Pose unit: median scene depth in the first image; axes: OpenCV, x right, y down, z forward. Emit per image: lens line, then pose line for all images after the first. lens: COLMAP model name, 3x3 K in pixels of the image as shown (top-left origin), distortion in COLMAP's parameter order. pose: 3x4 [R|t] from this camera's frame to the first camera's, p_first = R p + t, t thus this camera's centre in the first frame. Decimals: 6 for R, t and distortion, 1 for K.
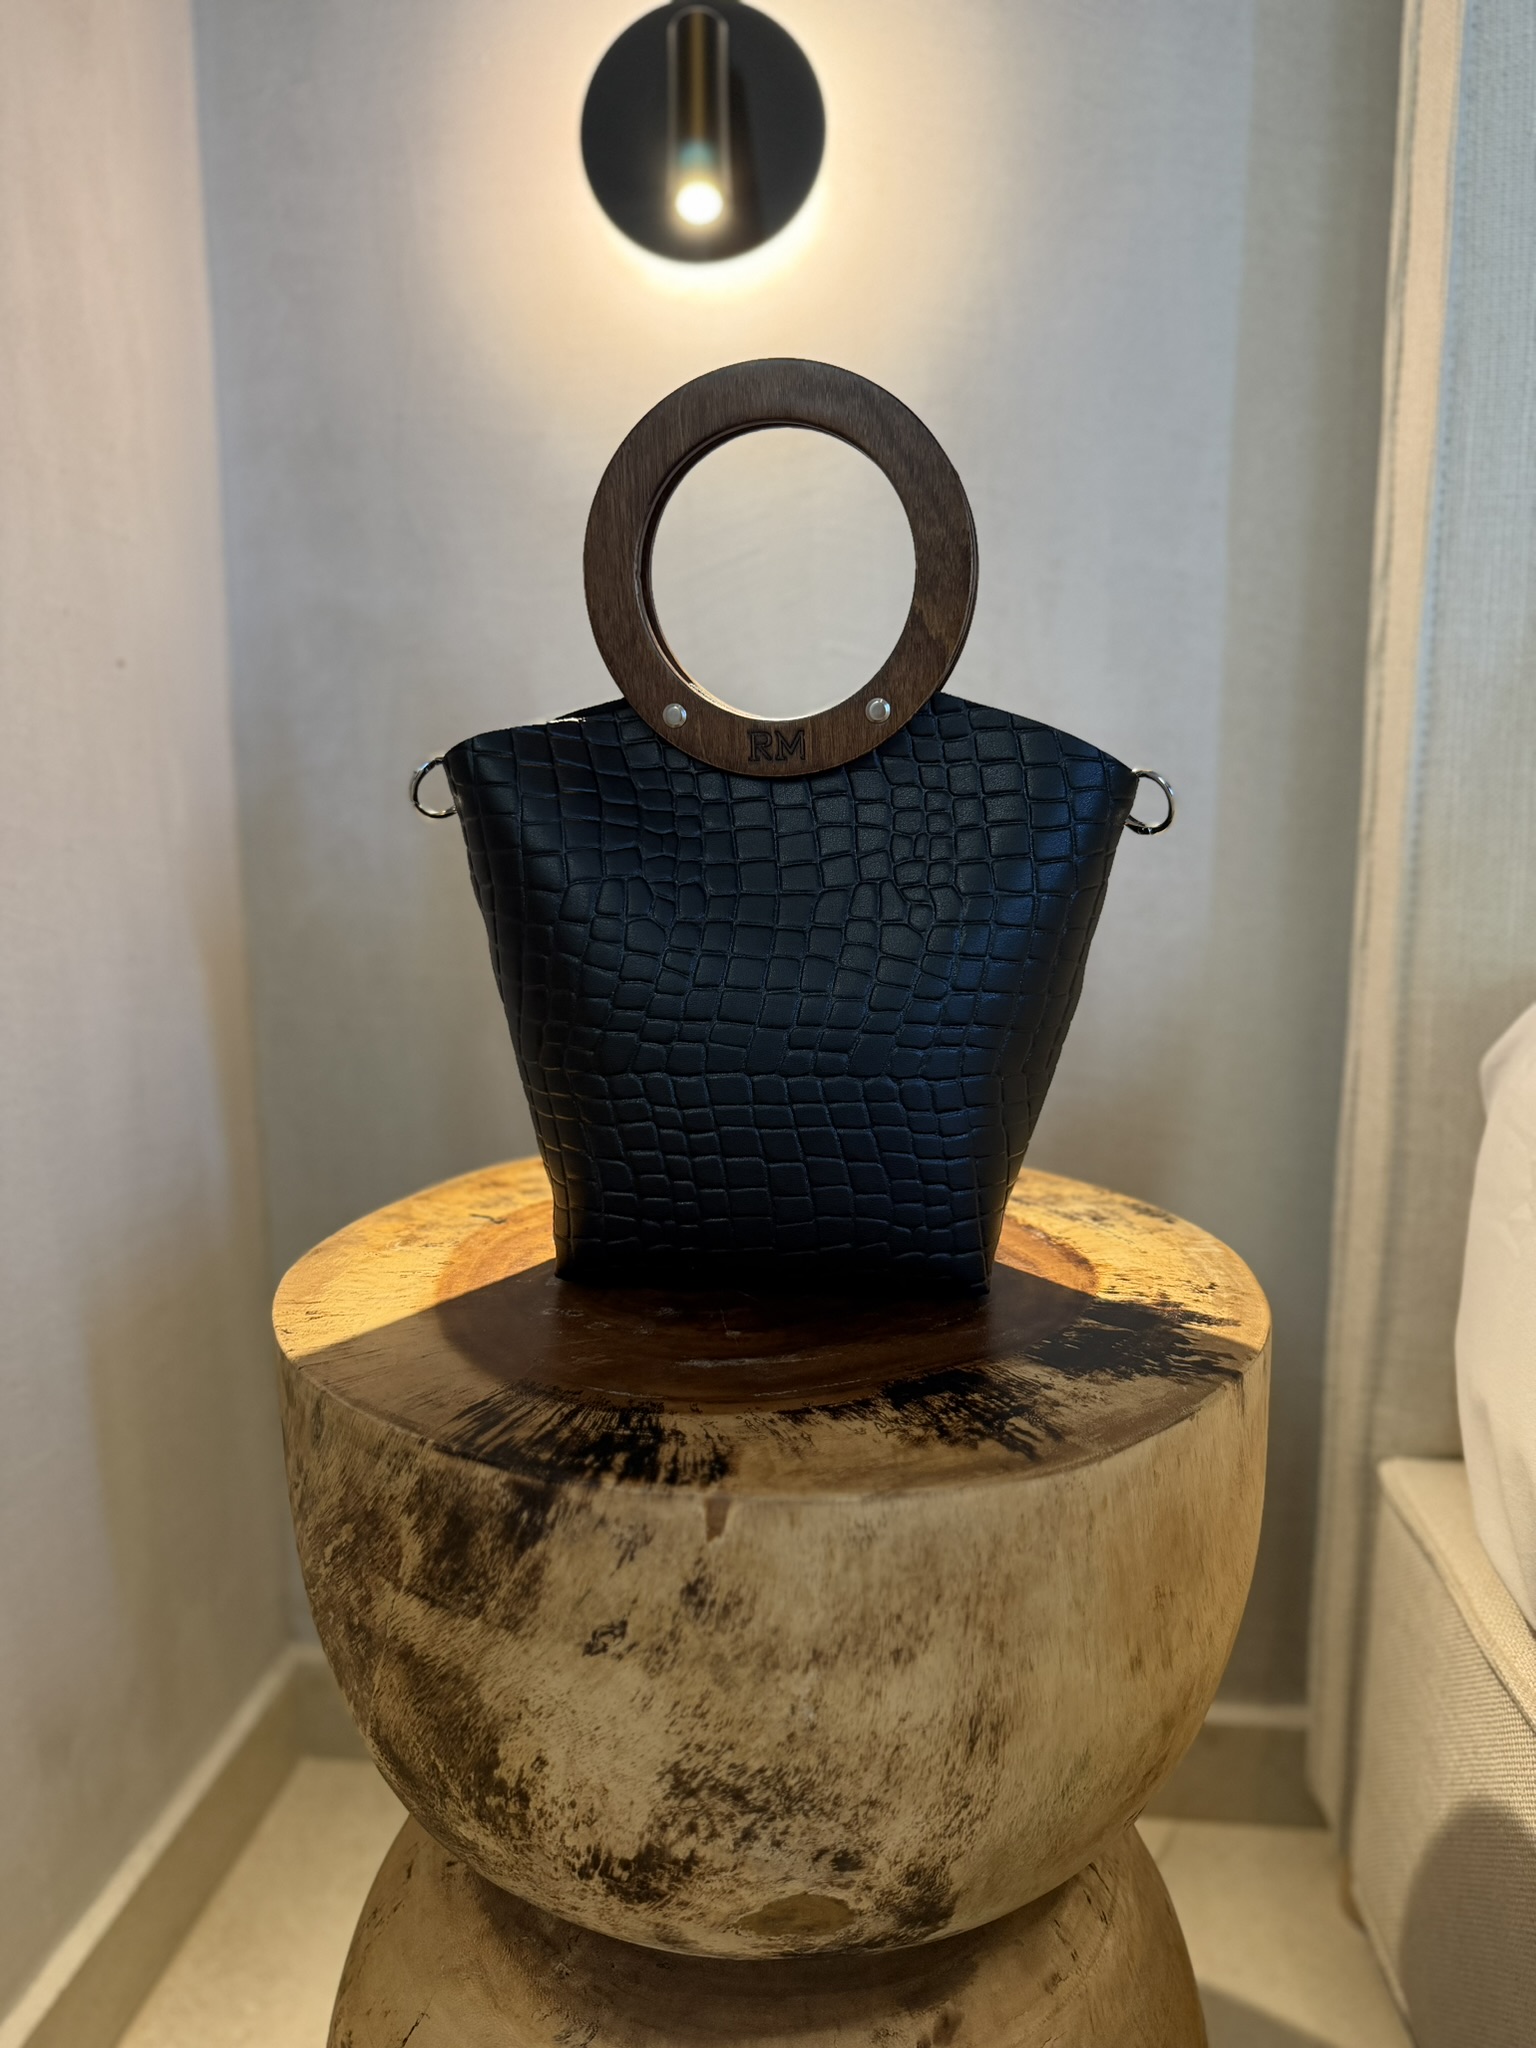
lens RADIAL K [[1438.1, 0, 771.9], [0, 1438.1, 1048.3], [0, 0, 1]] dist [0.098144, -0.183577]
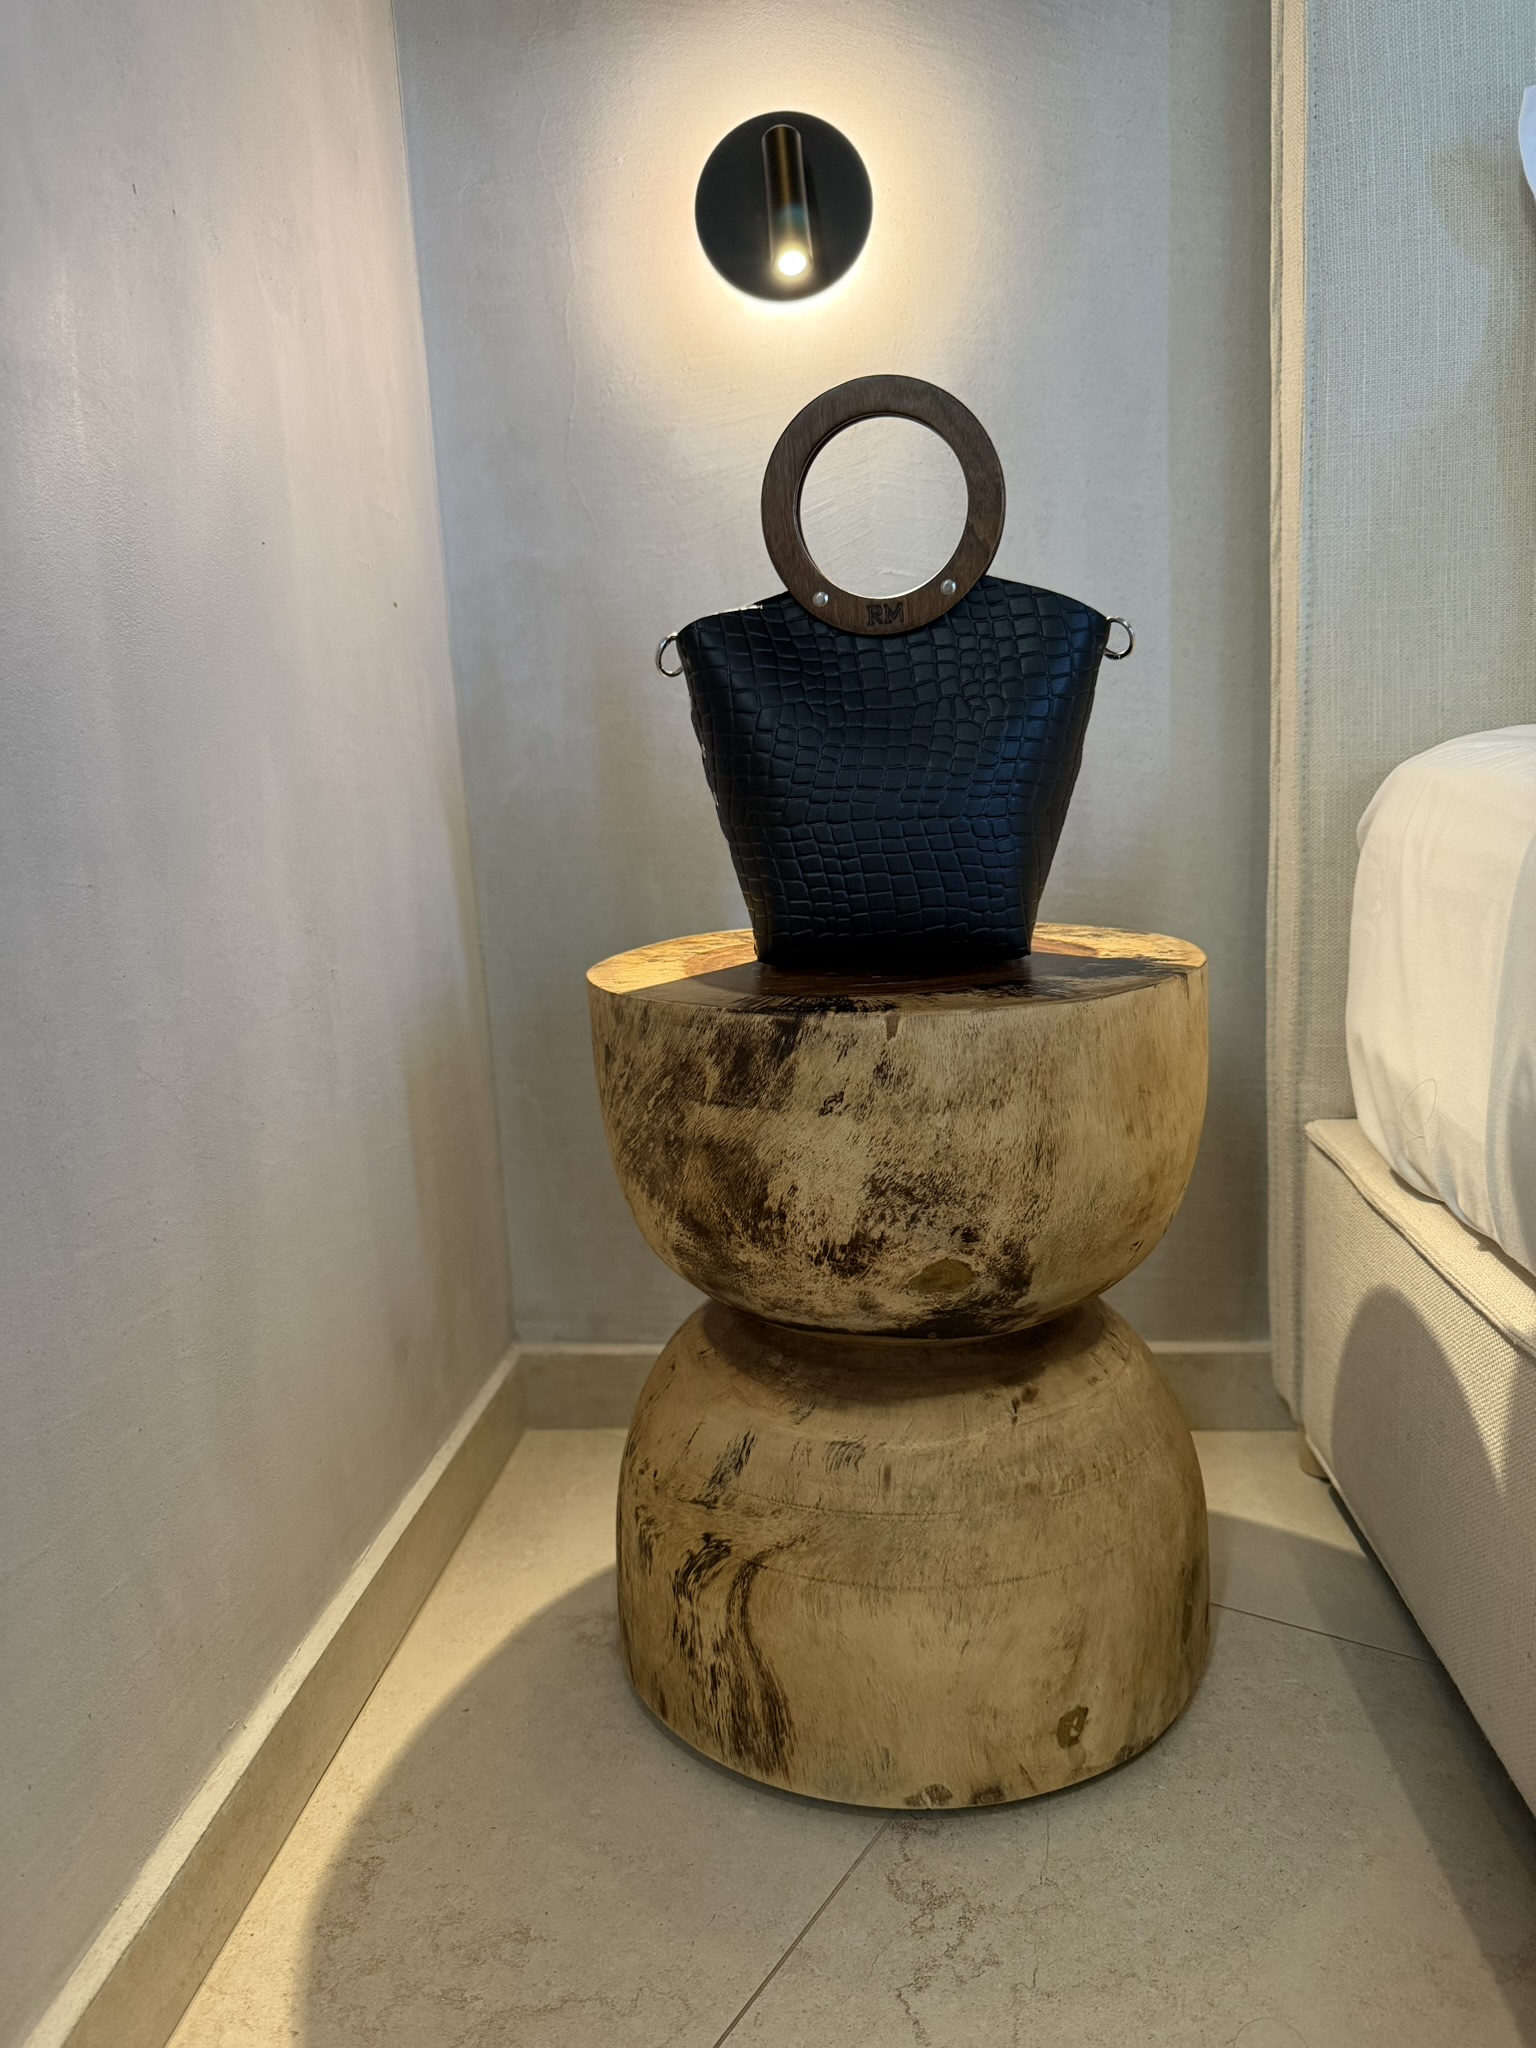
lens RADIAL K [[1446.8, 0, 773.2], [0, 1446.8, 1049.3], [0, 0, 1]] dist [0.132860, -0.315582]
pose [[0.998674, -0.051475, -0.000684, -0.164232], [0.051479, 0.998587, 0.013173, 0.279756], [0.000005, -0.013191, 0.999913, -0.720253]]
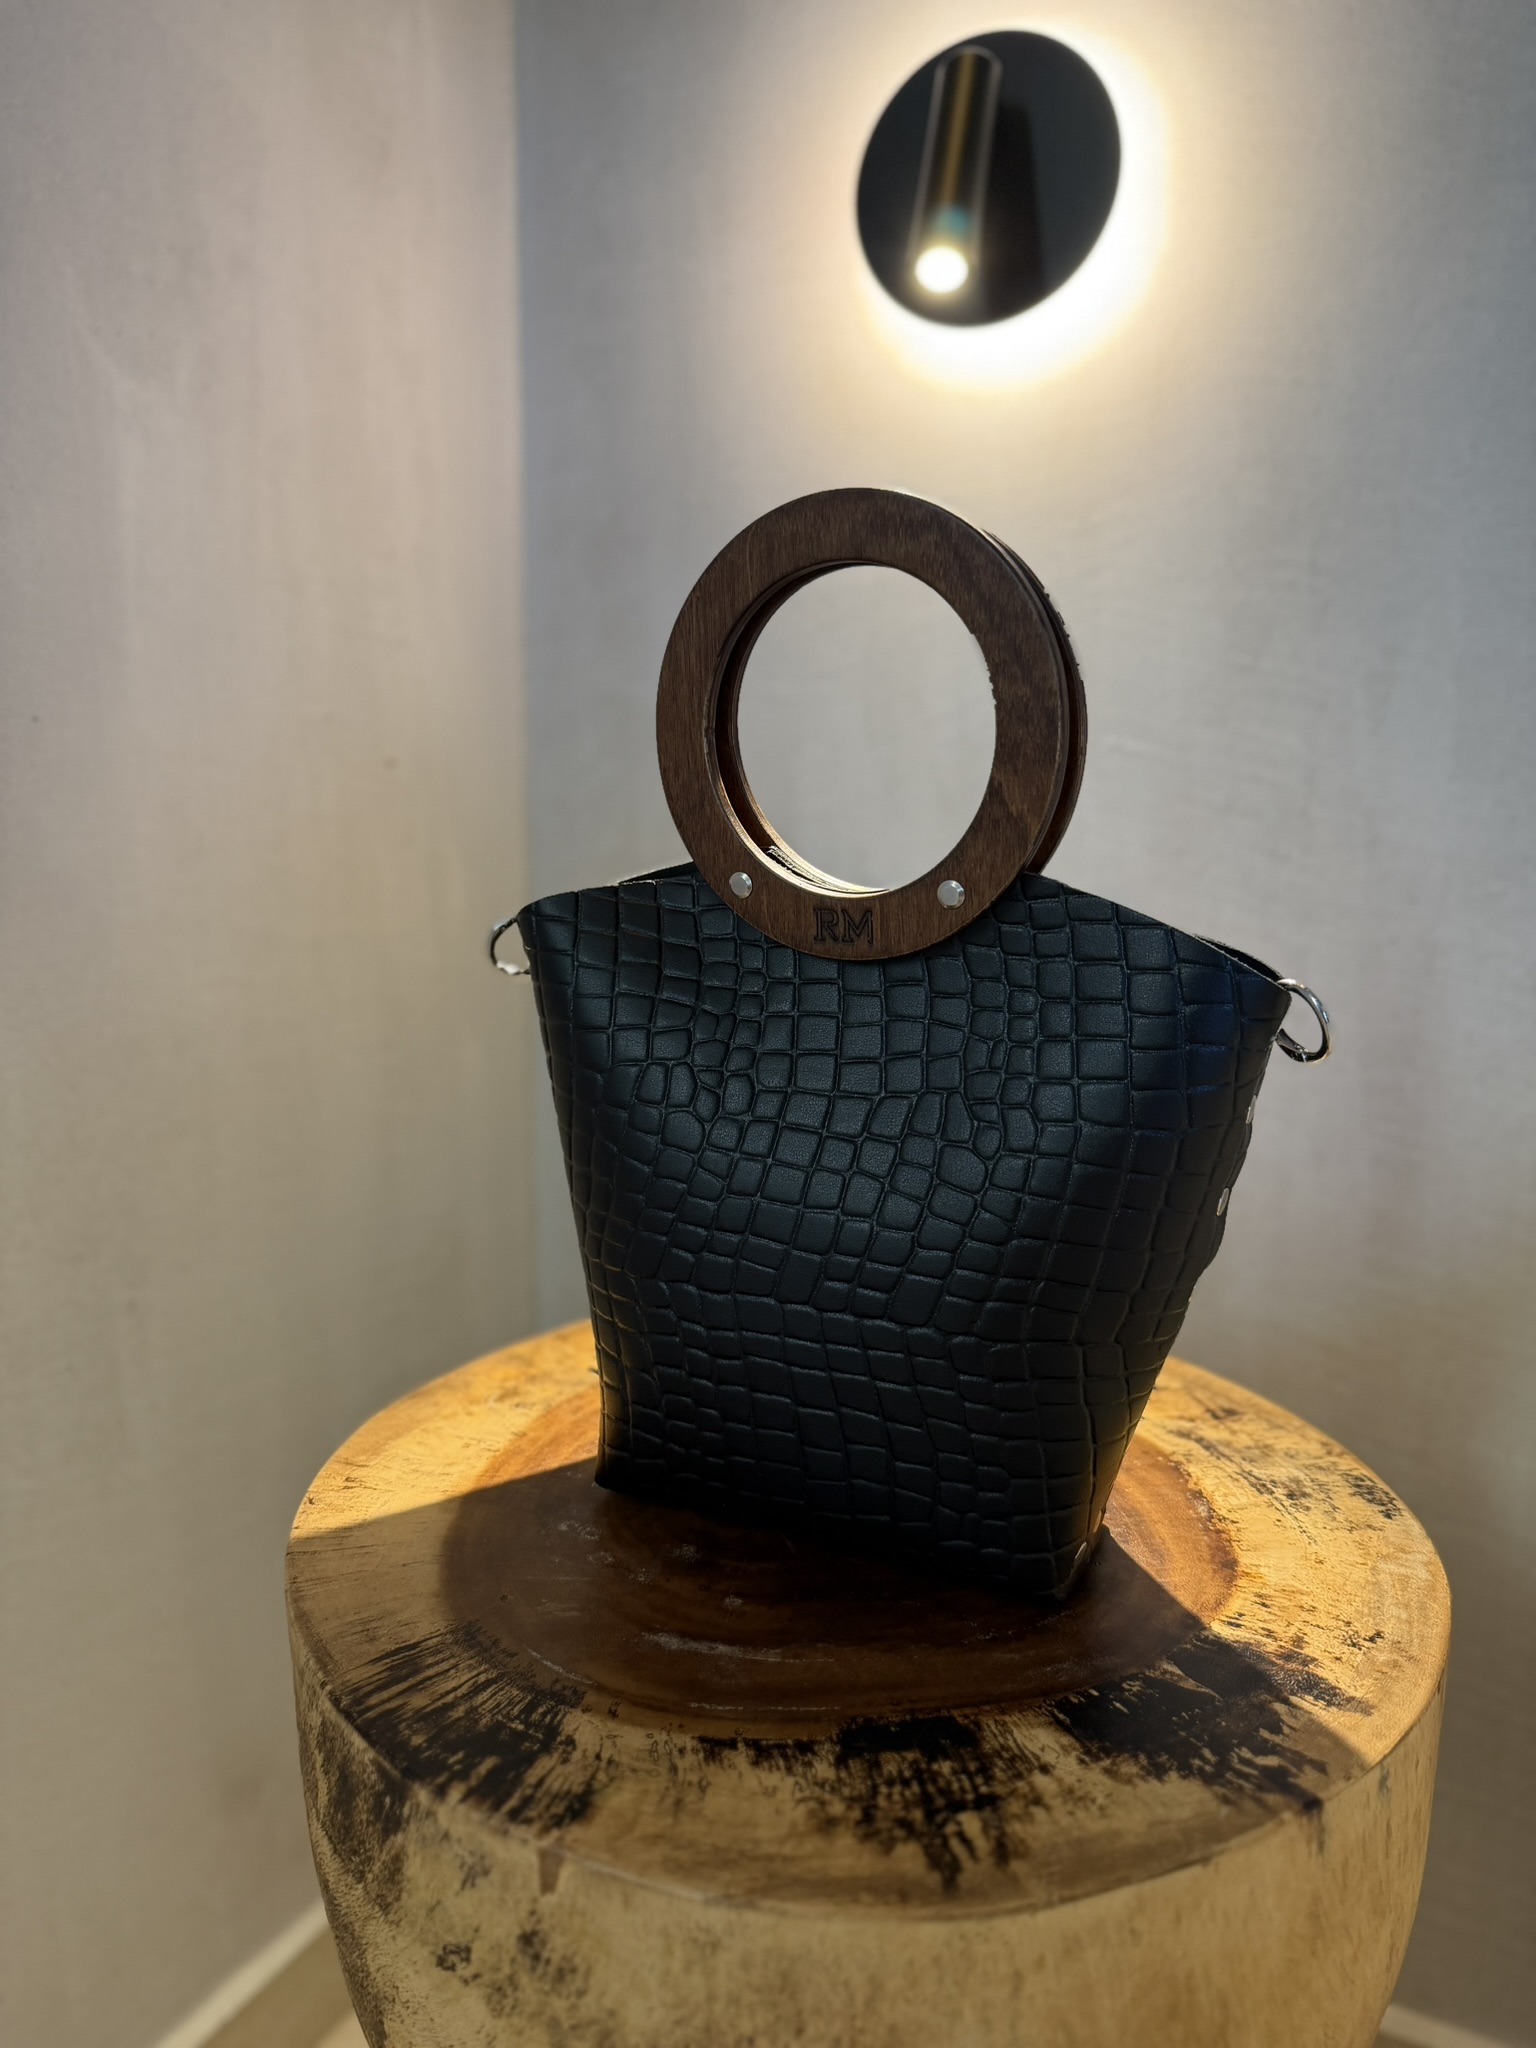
lens RADIAL K [[1472.3, 0, 768.0], [0, 1472.3, 1024.0], [0, 0, 1]] dist [0.000679, -0.027217]
pose [[0.934466, 0.074531, -0.348165, 0.306446], [-0.078470, 0.996913, 0.002796, -0.169545], [0.347298, 0.024708, 0.937429, 0.183501]]
